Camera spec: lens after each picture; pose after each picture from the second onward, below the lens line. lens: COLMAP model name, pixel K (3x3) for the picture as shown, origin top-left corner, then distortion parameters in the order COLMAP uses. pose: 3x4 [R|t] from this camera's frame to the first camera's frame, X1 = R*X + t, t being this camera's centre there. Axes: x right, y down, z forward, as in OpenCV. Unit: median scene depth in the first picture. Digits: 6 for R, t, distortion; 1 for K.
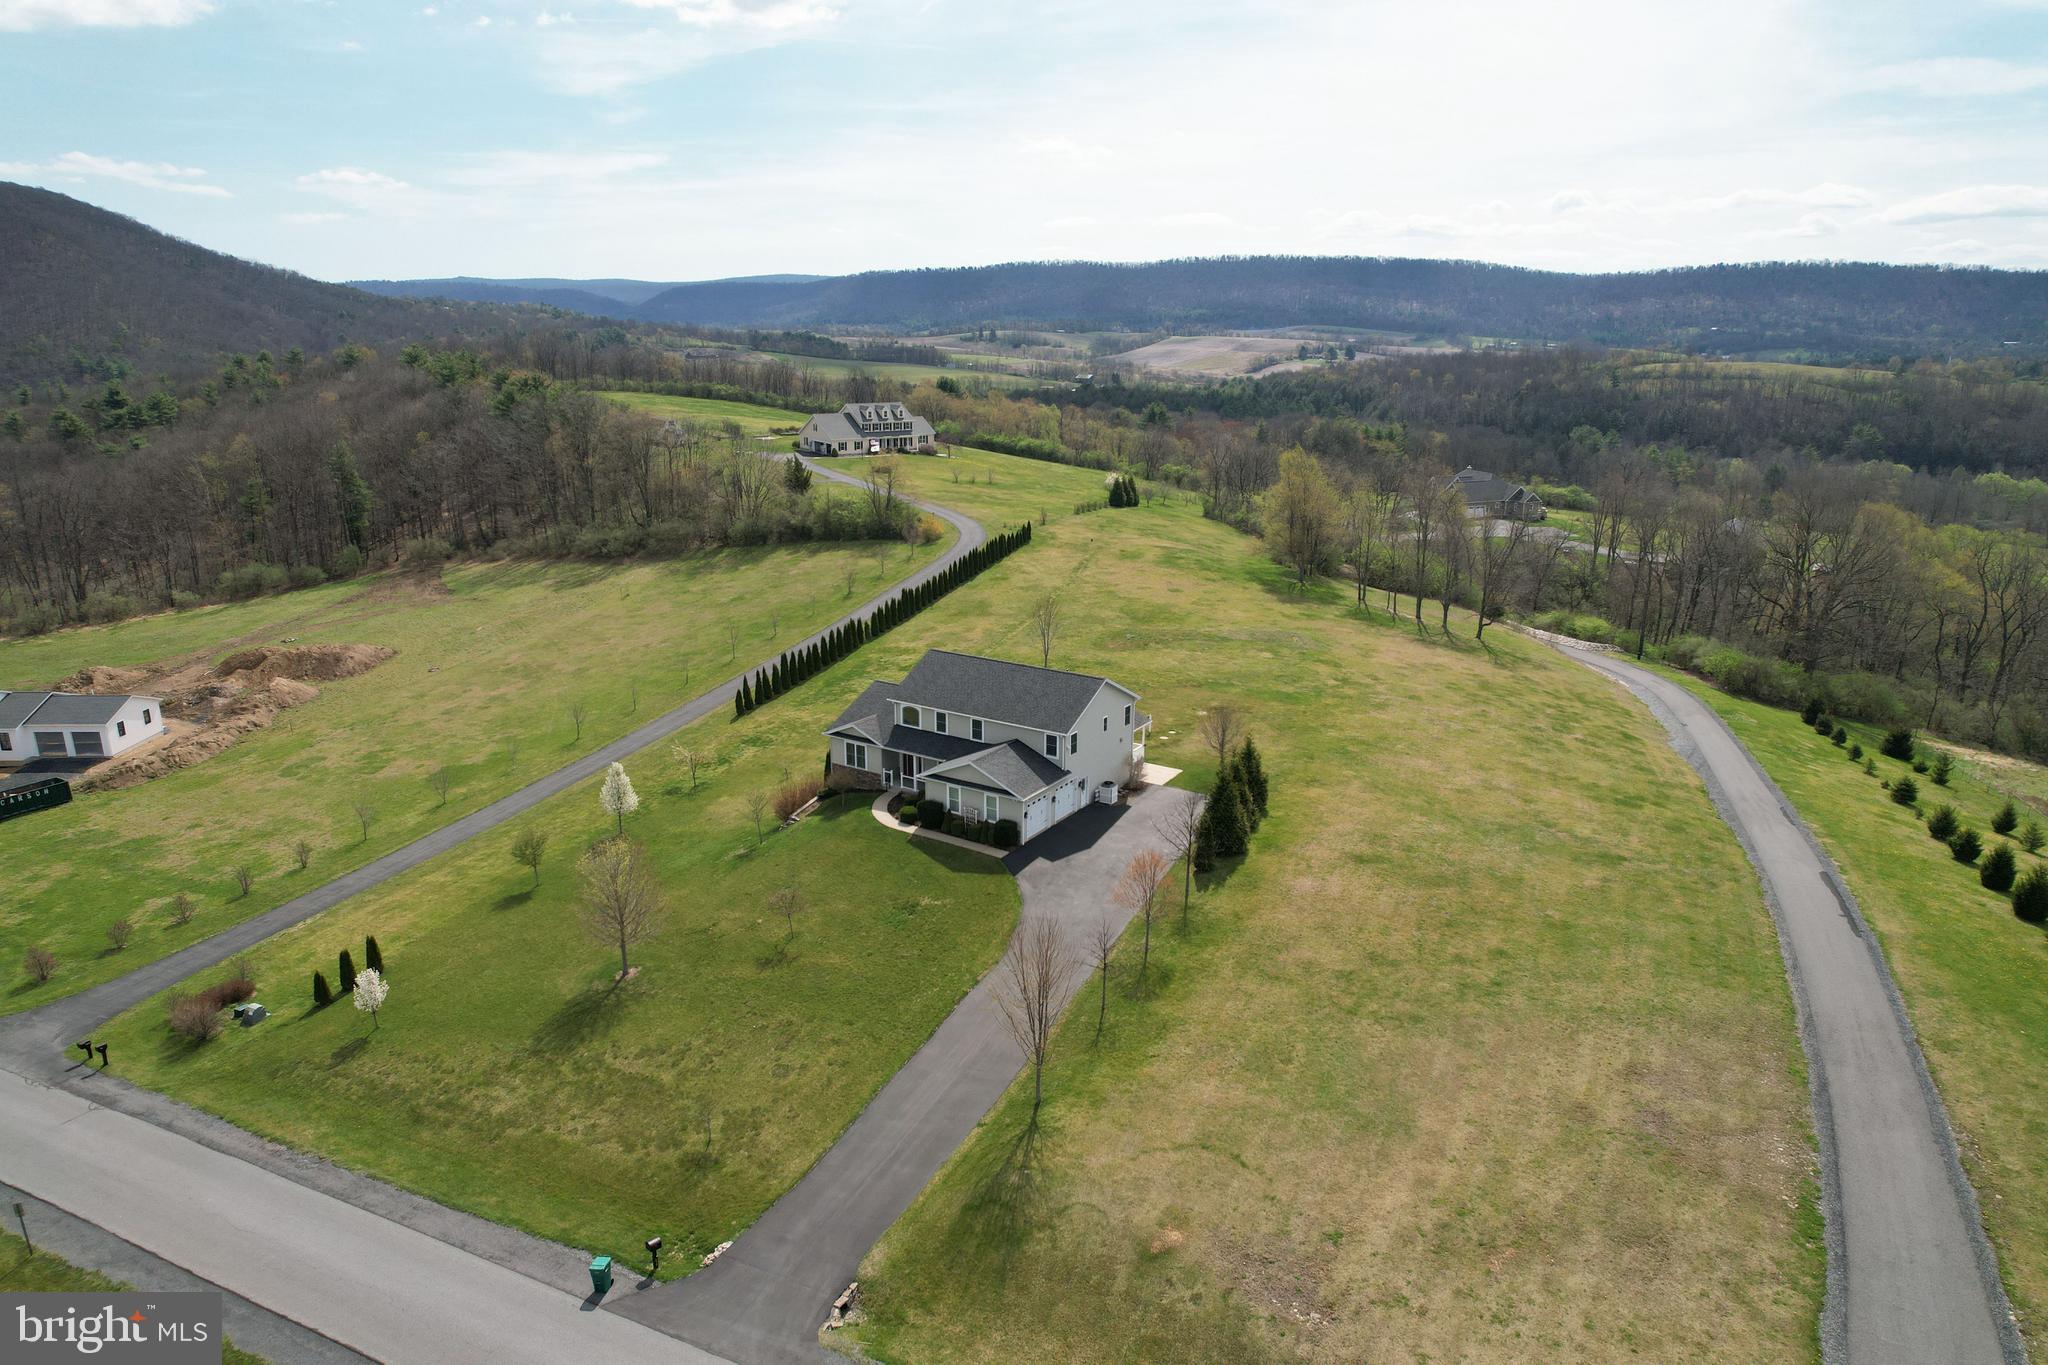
lens RADIAL K [[1344.9, 0, 1012.1], [0, 1344.9, 680.3], [0, 0, 1]] dist [-0.079937, 0.069278]
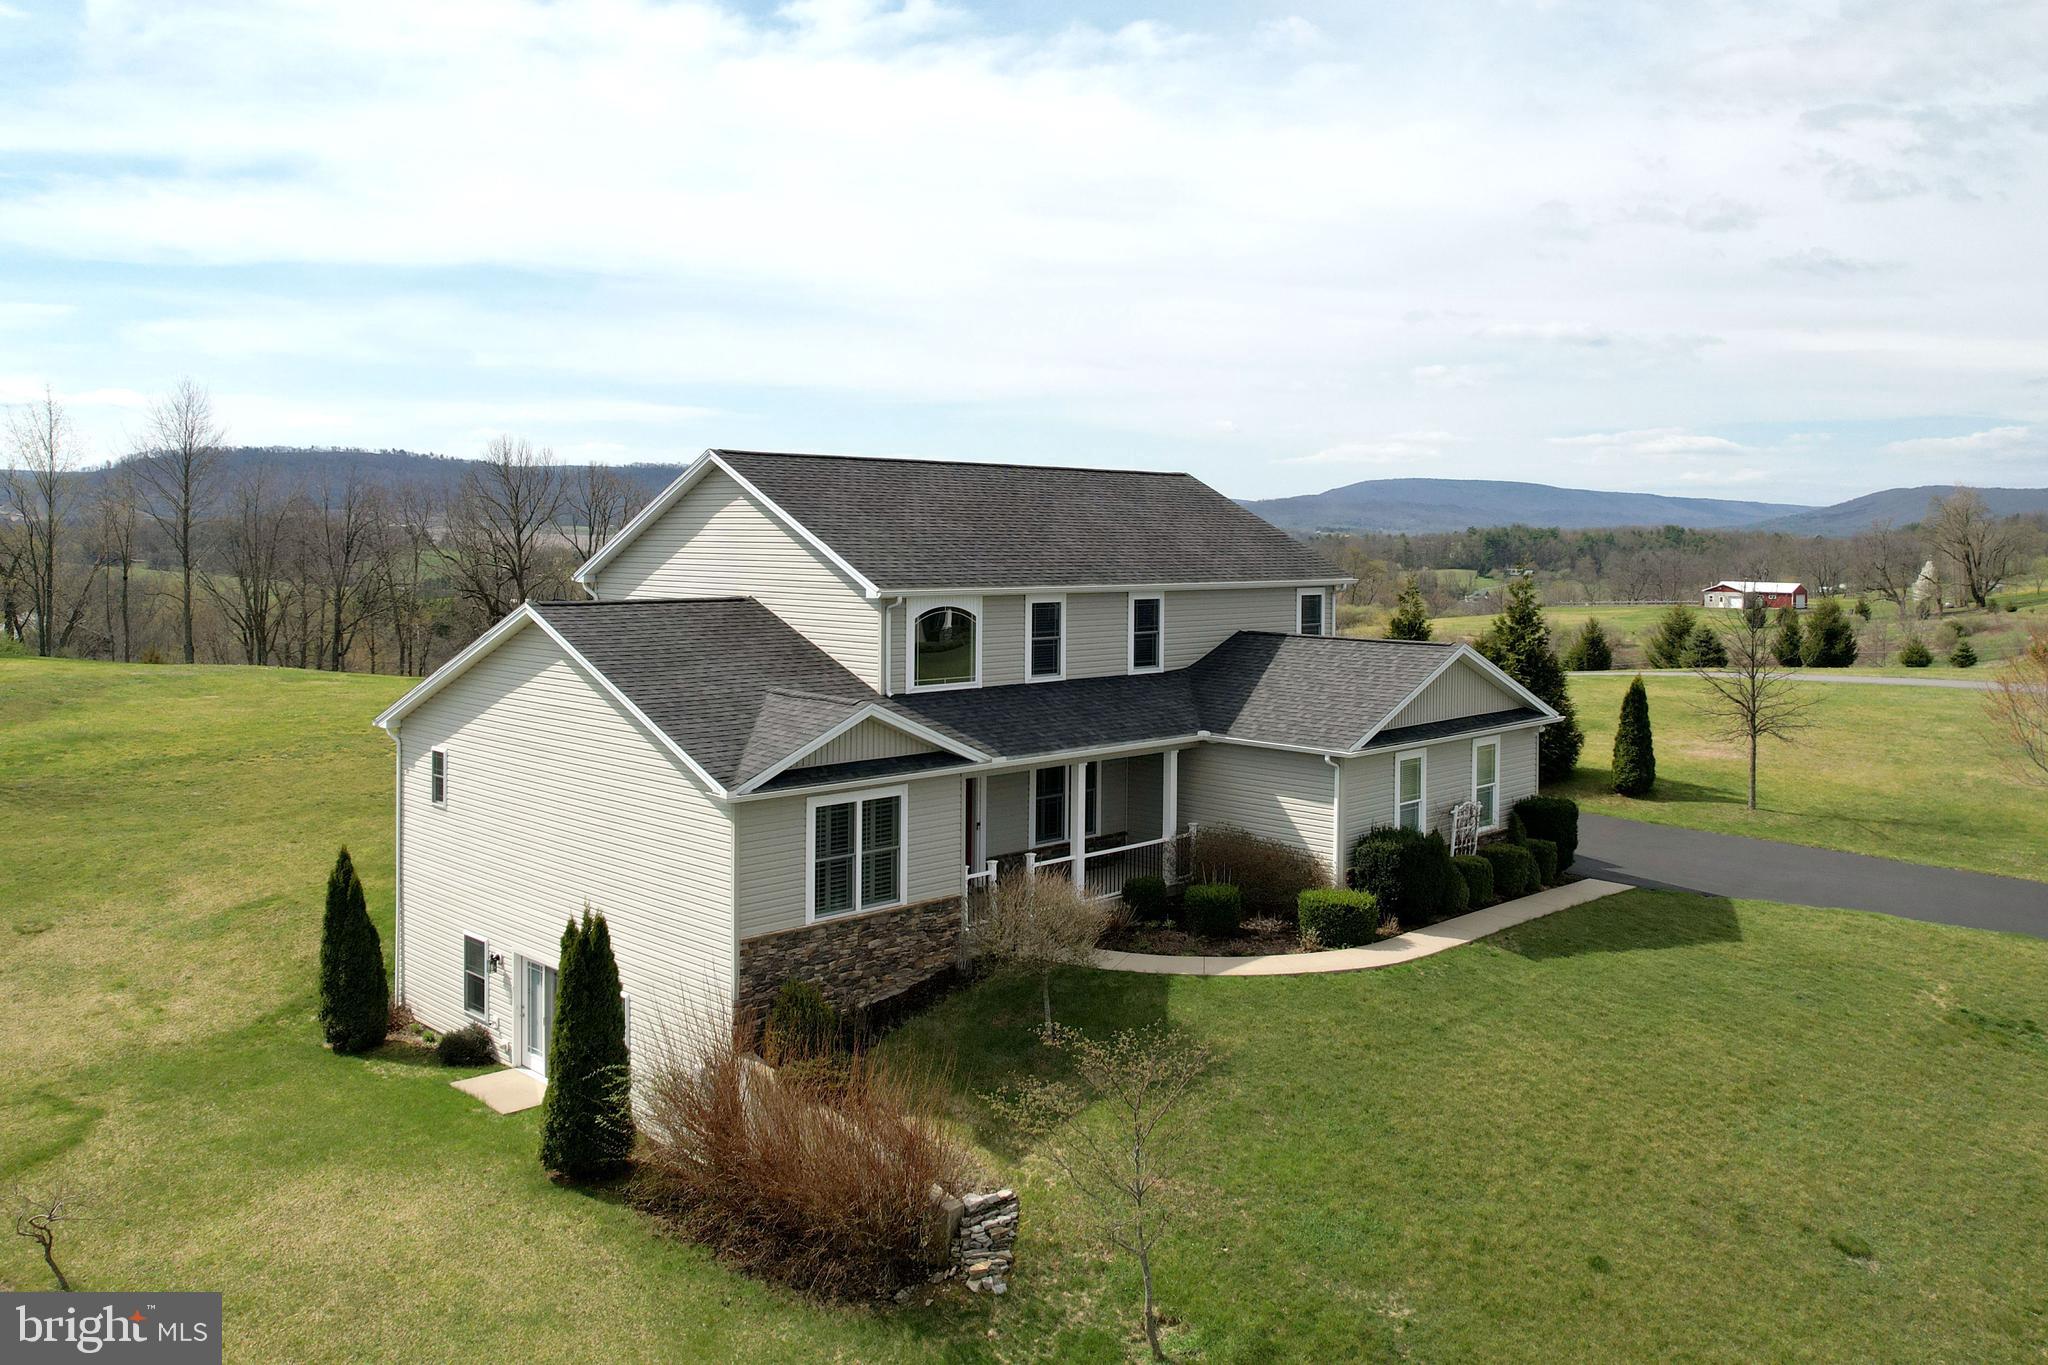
lens RADIAL K [[1624.4, 0, 1026.8], [0, 1624.4, 574.3], [0, 0, 1]] dist [-0.038609, 0.009961]
pose [[0.179663, -0.018349, 0.983557, -0.168254], [0.253460, 0.966933, -0.028260, 0.011704], [-0.950515, 0.254370, 0.178372, 0.411436]]
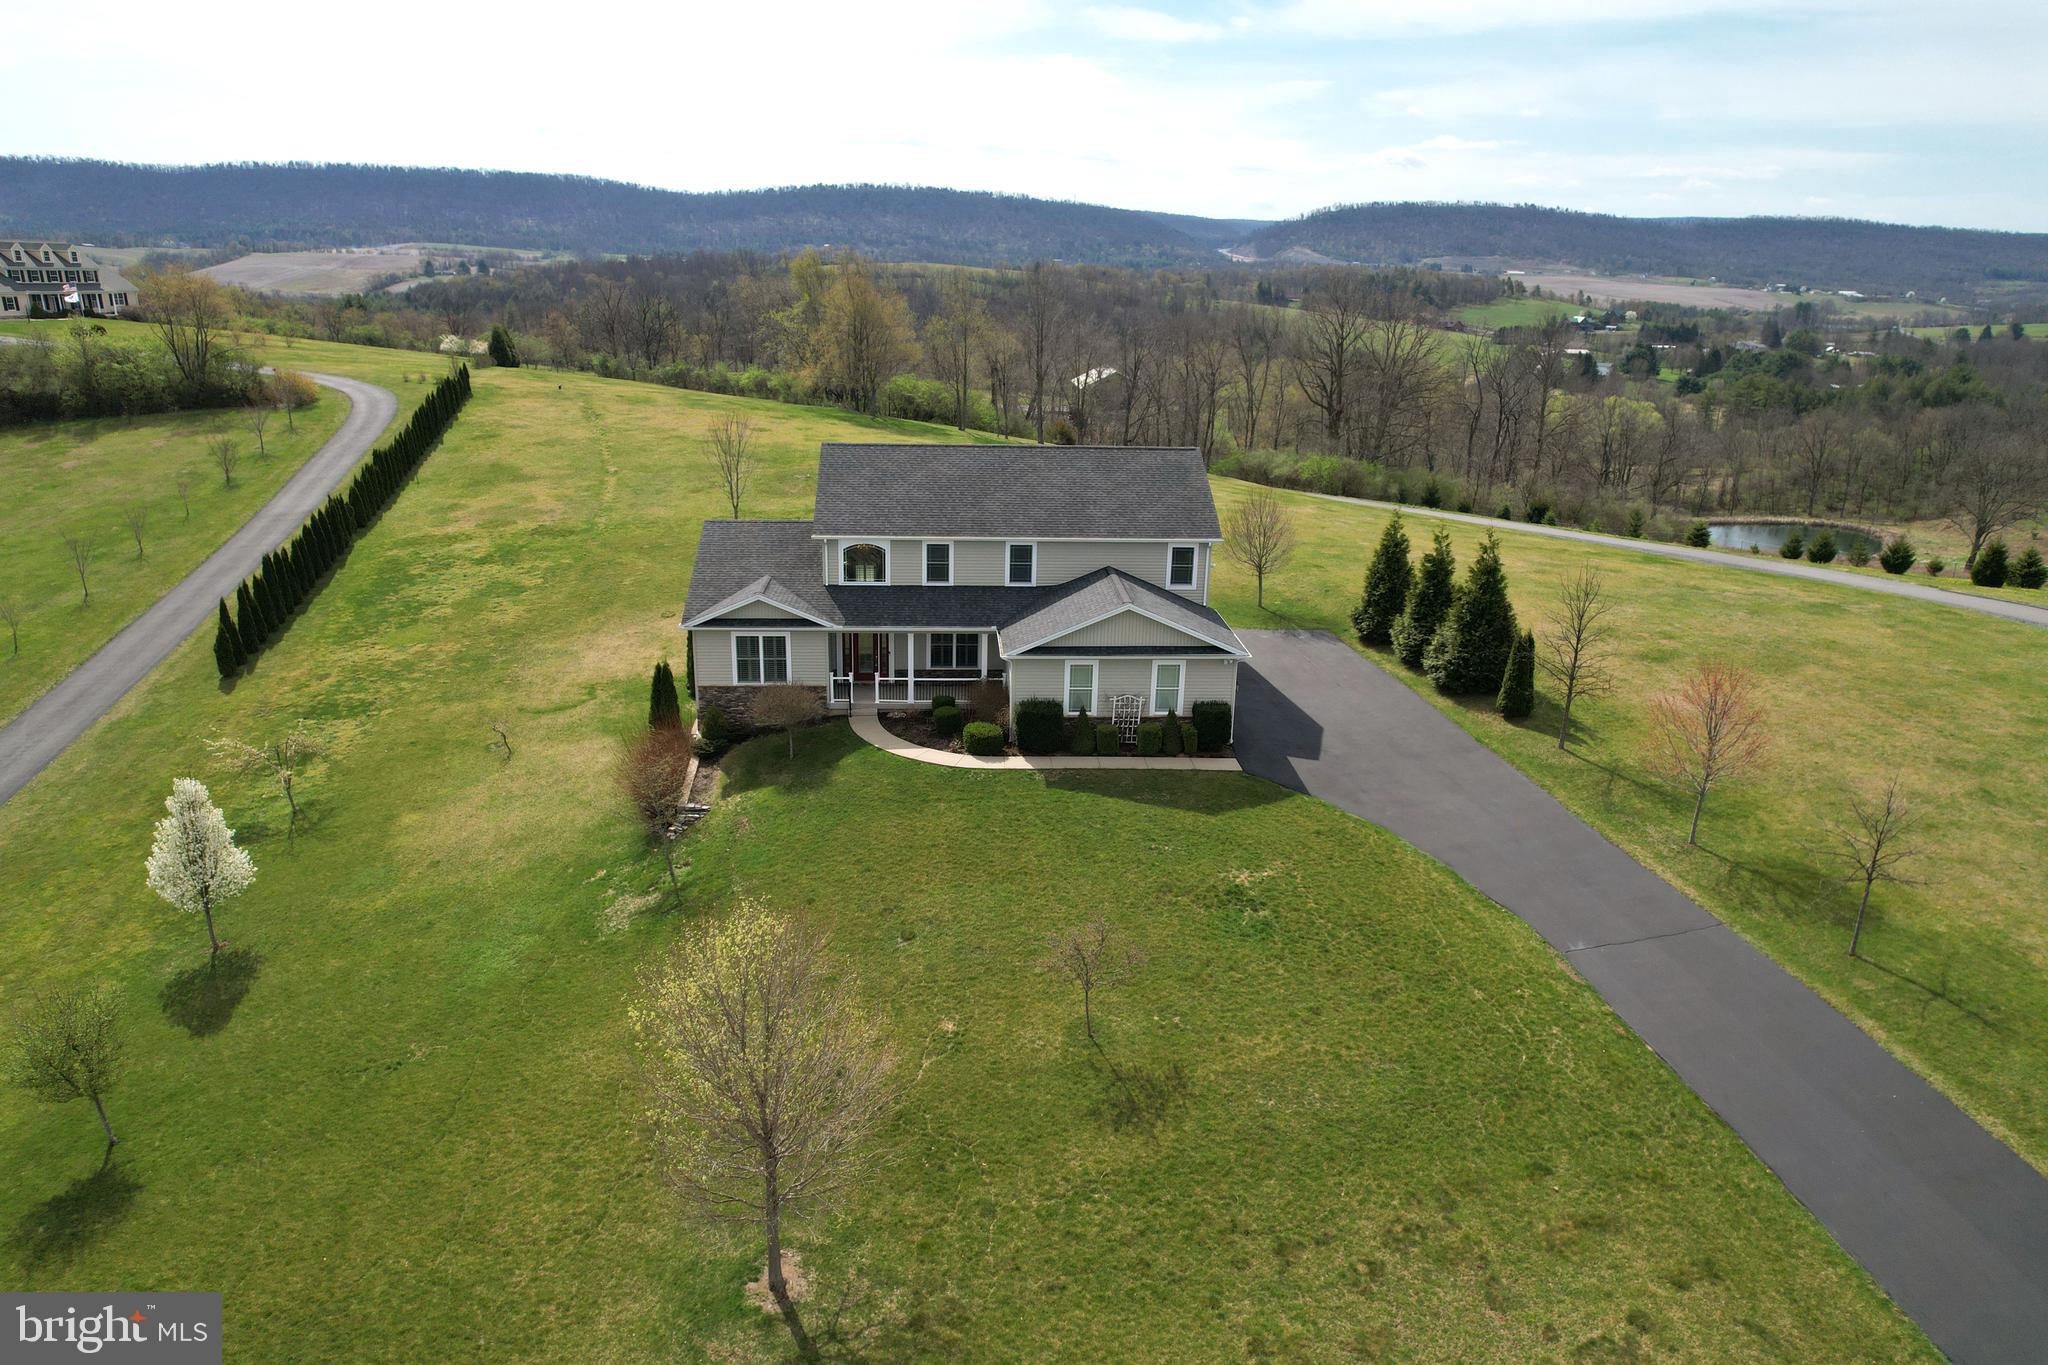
lens RADIAL K [[1342.8, 0, 1018.9], [0, 1342.8, 706.8], [0, 0, 1]] dist [-0.077215, 0.067911]
pose [[0.795292, -0.178318, 0.579407, -0.148807], [0.141351, 0.983962, 0.108805, 0.014850], [-0.589517, -0.004632, 0.807743, 0.244812]]
